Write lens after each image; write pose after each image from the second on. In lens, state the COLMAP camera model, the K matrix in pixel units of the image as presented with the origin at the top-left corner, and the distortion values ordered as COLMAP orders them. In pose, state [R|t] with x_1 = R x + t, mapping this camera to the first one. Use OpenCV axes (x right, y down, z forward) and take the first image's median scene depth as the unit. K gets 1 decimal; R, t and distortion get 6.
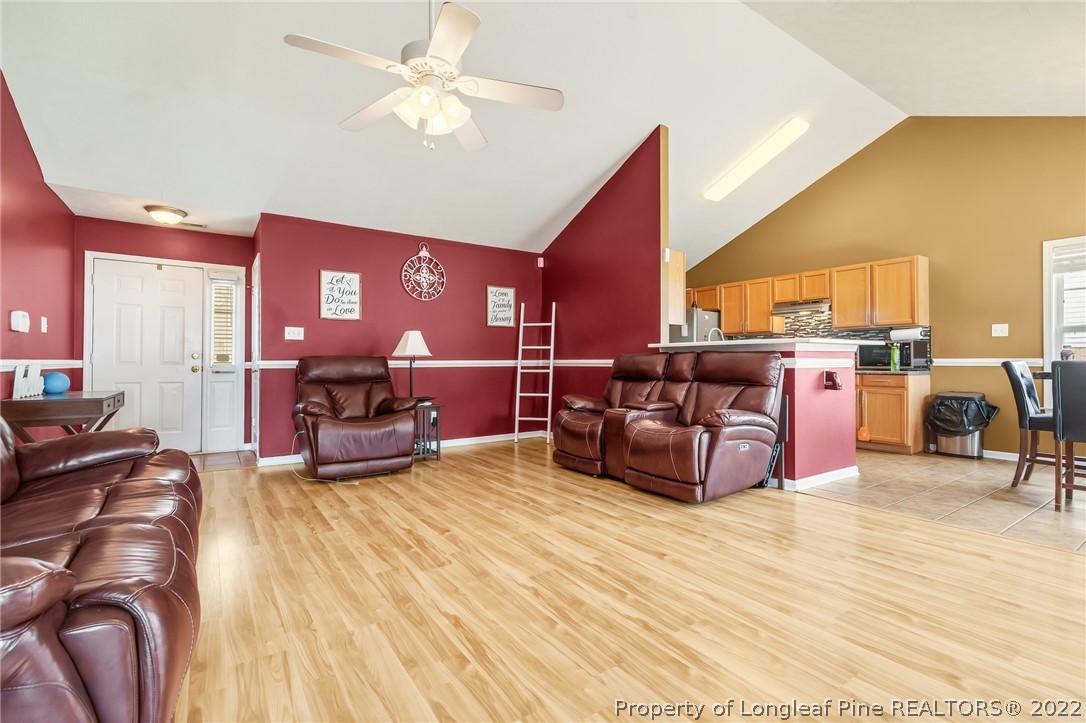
lens RADIAL K [[488.8, 0, 537.9], [0, 488.8, 359.1], [0, 0, 1]] dist [0.001322, -0.000517]
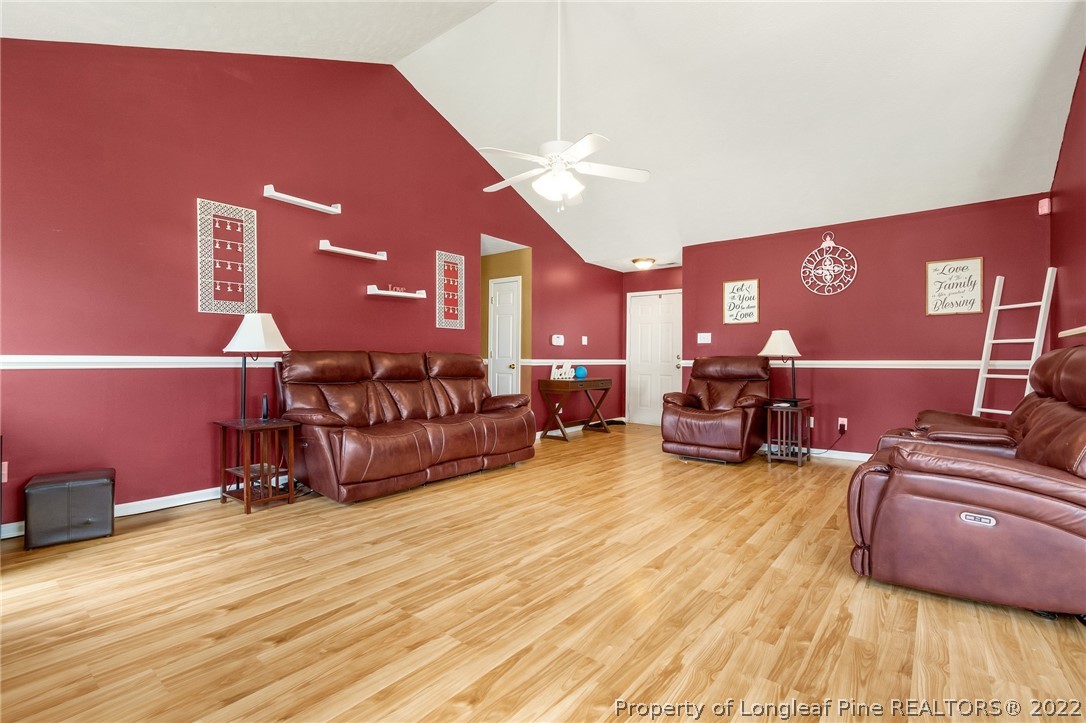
lens RADIAL K [[488.8, 0, 555.5], [0, 488.8, 355.1], [0, 0, 1]] dist [0.001322, -0.000517]
pose [[0.305810, -0.008831, -0.952052, 0.767733], [0.000419, 0.999958, -0.009141, 0.001791], [0.952093, 0.002396, 0.305801, 0.371577]]
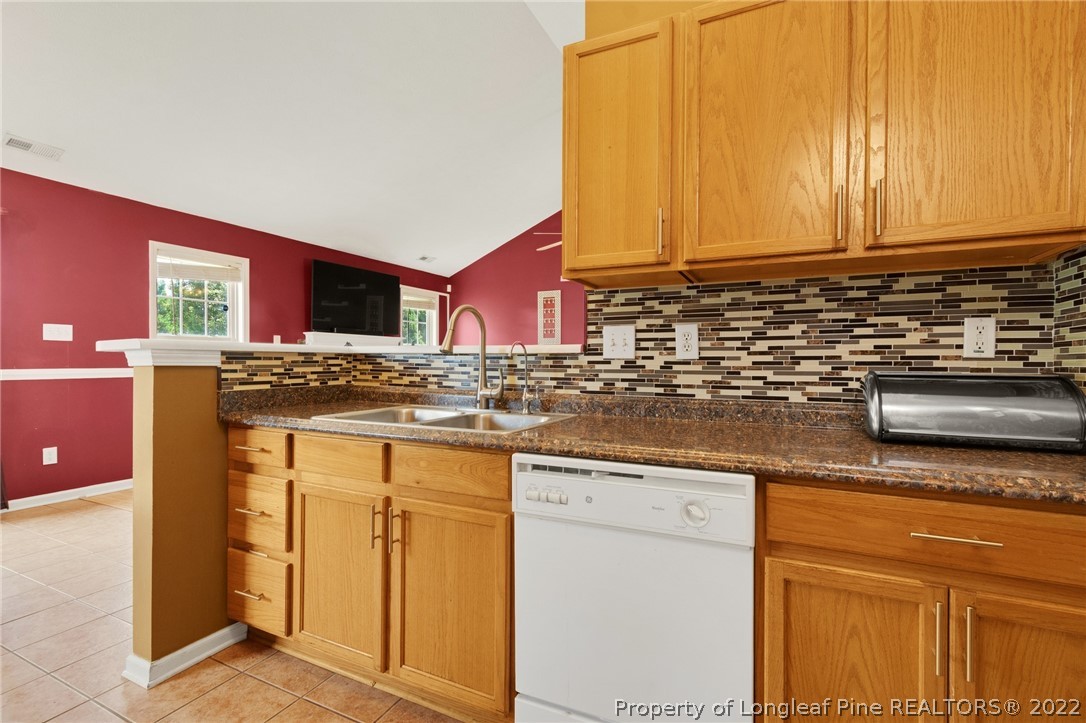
lens RADIAL K [[488.8, 0, 543.8], [0, 488.8, 364.2], [0, 0, 1]] dist [0.001322, -0.000517]
pose [[-0.861996, 0.002781, -0.506908, 0.674058], [-0.001397, 0.999968, 0.007861, -0.024521], [0.506914, 0.007485, -0.861964, 1.812457]]
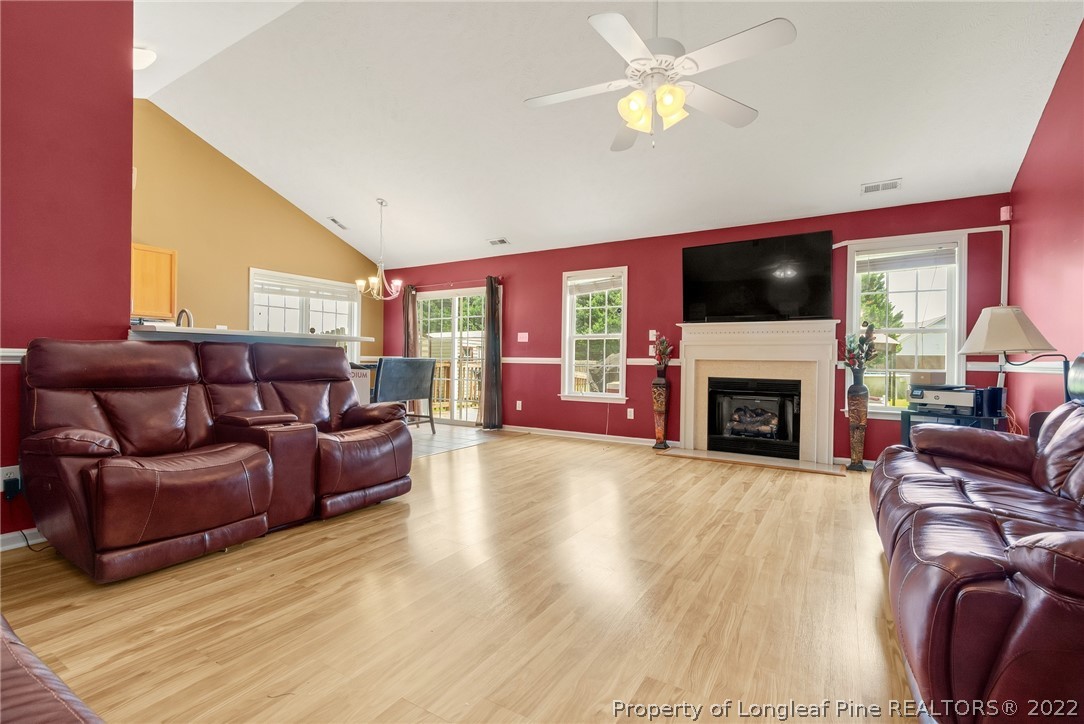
lens RADIAL K [[487.9, 0, 557.0], [0, 487.9, 358.0], [0, 0, 1]] dist [0.001322, -0.000517]
pose [[-0.431705, 0.000733, 0.902015, -0.690240], [-0.016010, 0.999836, -0.008475, 0.010425], [-0.901873, -0.018100, -0.431622, 1.073647]]
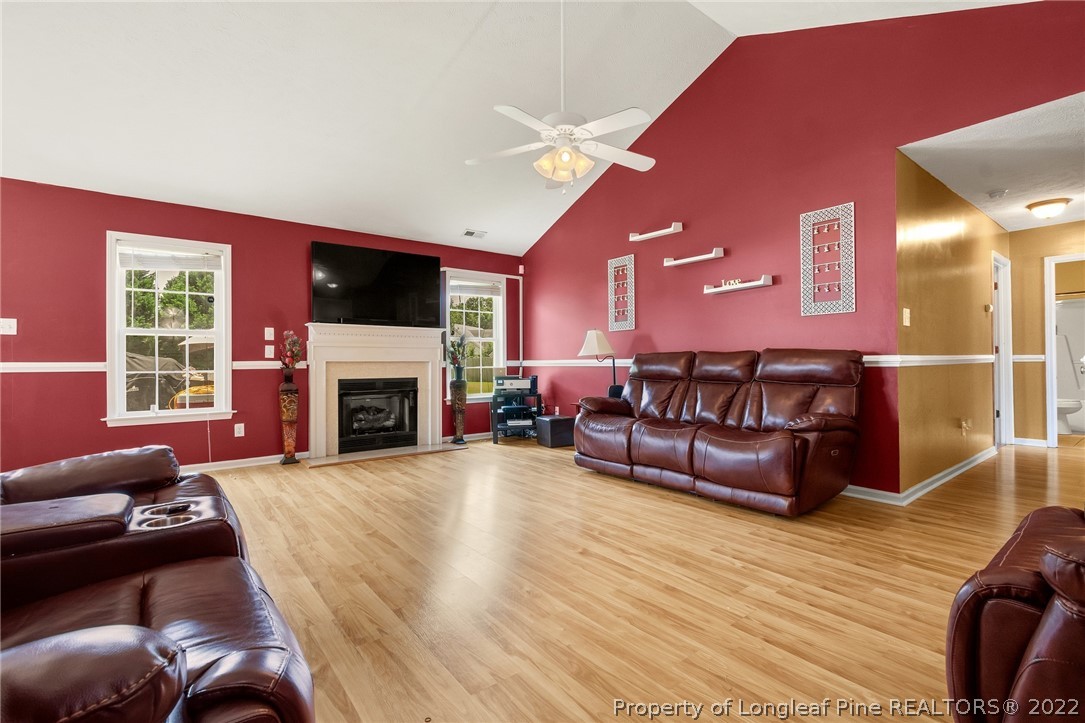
lens RADIAL K [[488.3, 0, 540.2], [0, 488.3, 359.4], [0, 0, 1]] dist [0.001322, -0.000517]
pose [[-0.997611, 0.008631, -0.068535, -0.042918], [0.009371, 0.999901, -0.010471, 0.009926], [0.068438, -0.011089, -0.997594, 1.514297]]
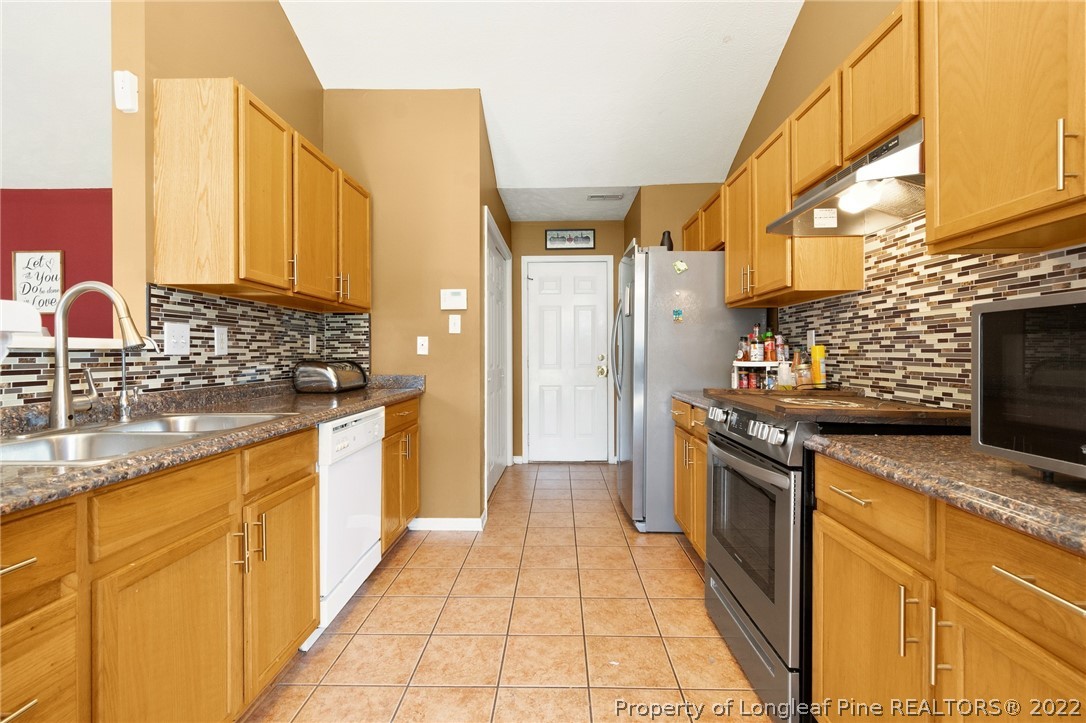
lens RADIAL K [[488.8, 0, 549.6], [0, 488.8, 355.9], [0, 0, 1]] dist [0.001322, -0.000517]
pose [[0.818188, 0.001415, -0.574950, 0.986767], [0.003708, 0.999963, 0.007738, -0.027900], [0.574939, -0.008463, 0.818152, 1.210465]]
